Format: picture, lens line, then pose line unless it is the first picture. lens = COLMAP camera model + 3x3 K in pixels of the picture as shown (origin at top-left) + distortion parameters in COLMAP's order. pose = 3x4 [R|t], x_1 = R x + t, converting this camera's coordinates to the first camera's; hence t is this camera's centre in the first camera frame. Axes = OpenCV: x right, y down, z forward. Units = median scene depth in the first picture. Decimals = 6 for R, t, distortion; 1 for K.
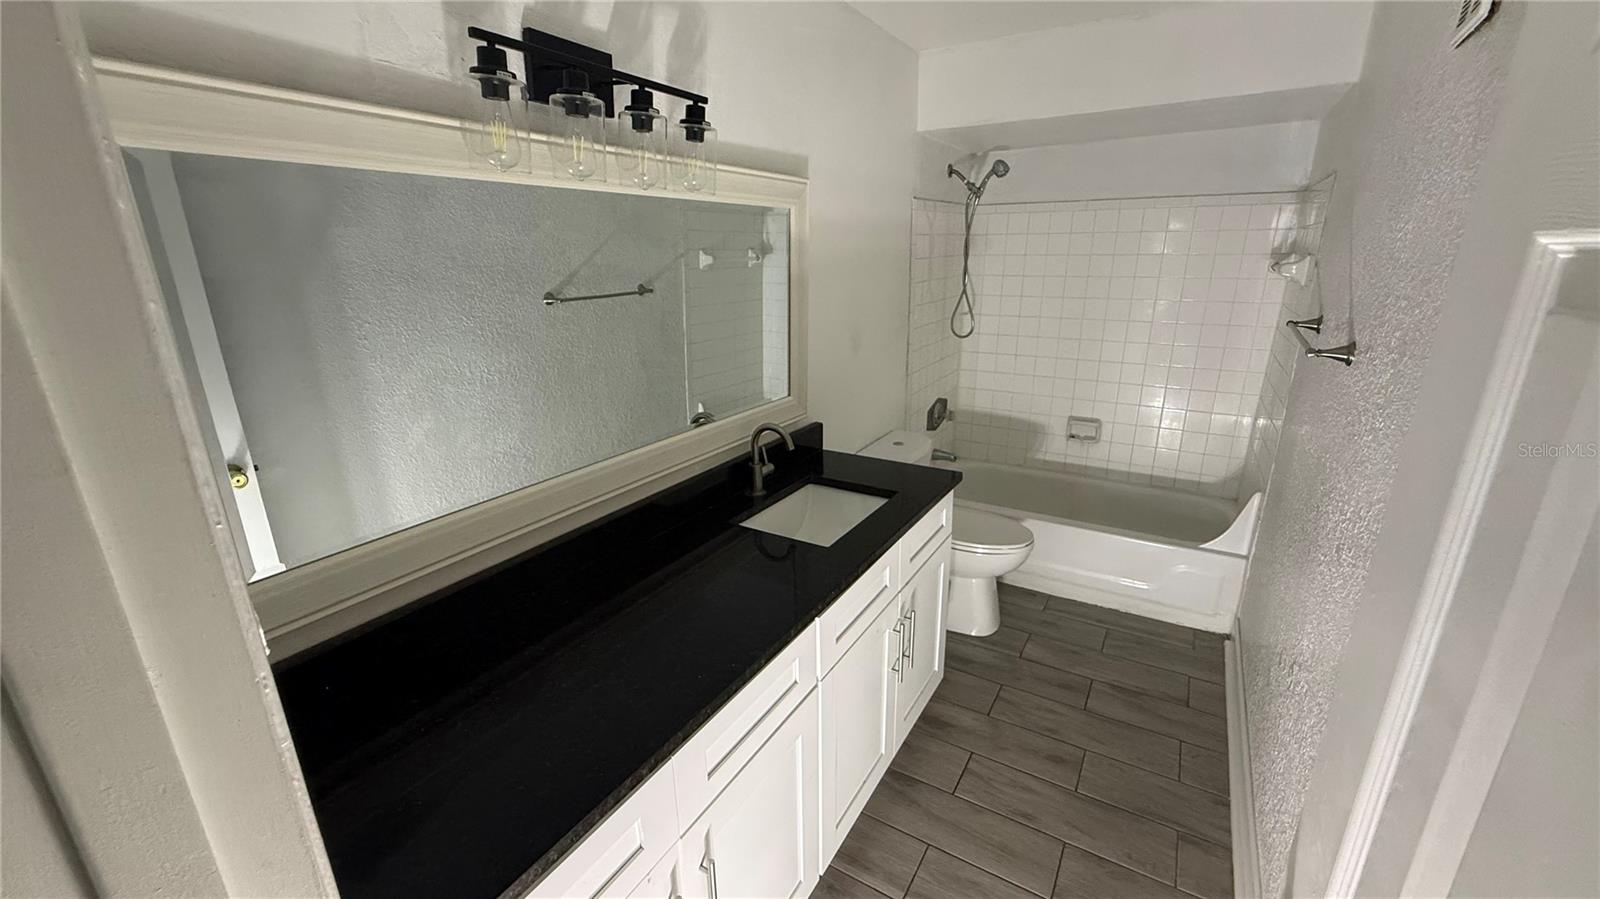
lens RADIAL K [[638.1, 0, 796.6], [0, 638.1, 449.9], [0, 0, 1]] dist [0.000893, 0.000120]
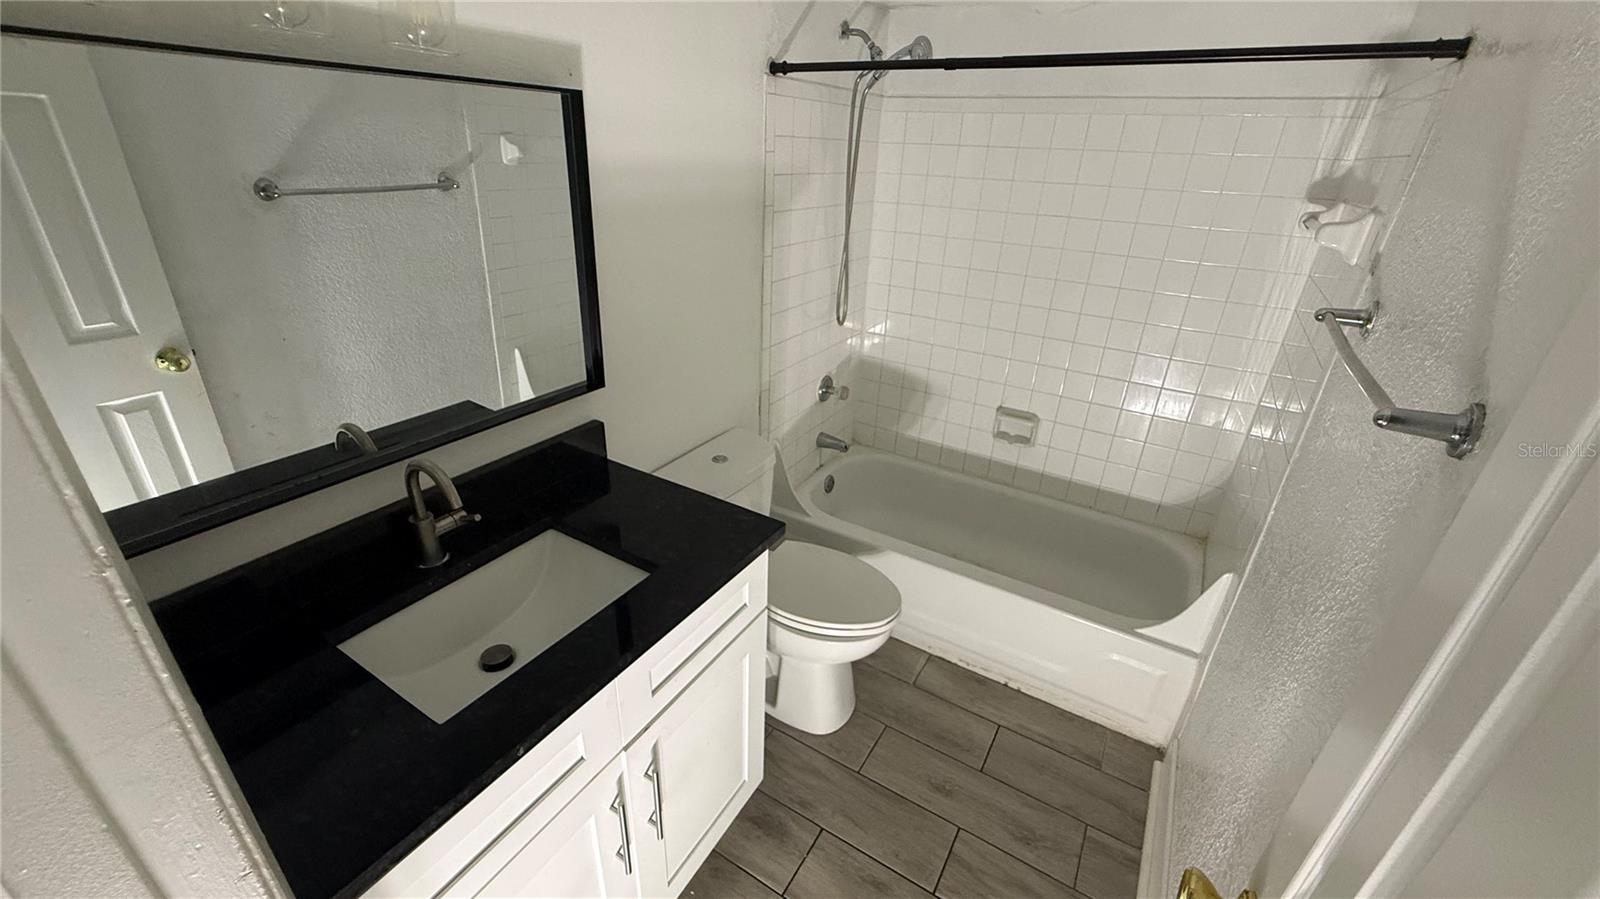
lens RADIAL K [[646.5, 0, 797.0], [0, 646.5, 437.0], [0, 0, 1]] dist [-0.000712, -0.000158]
pose [[0.998643, 0.051366, 0.008630, 0.236540], [-0.052072, 0.988501, 0.141964, -0.133919], [-0.001239, -0.142221, 0.989834, 0.324027]]
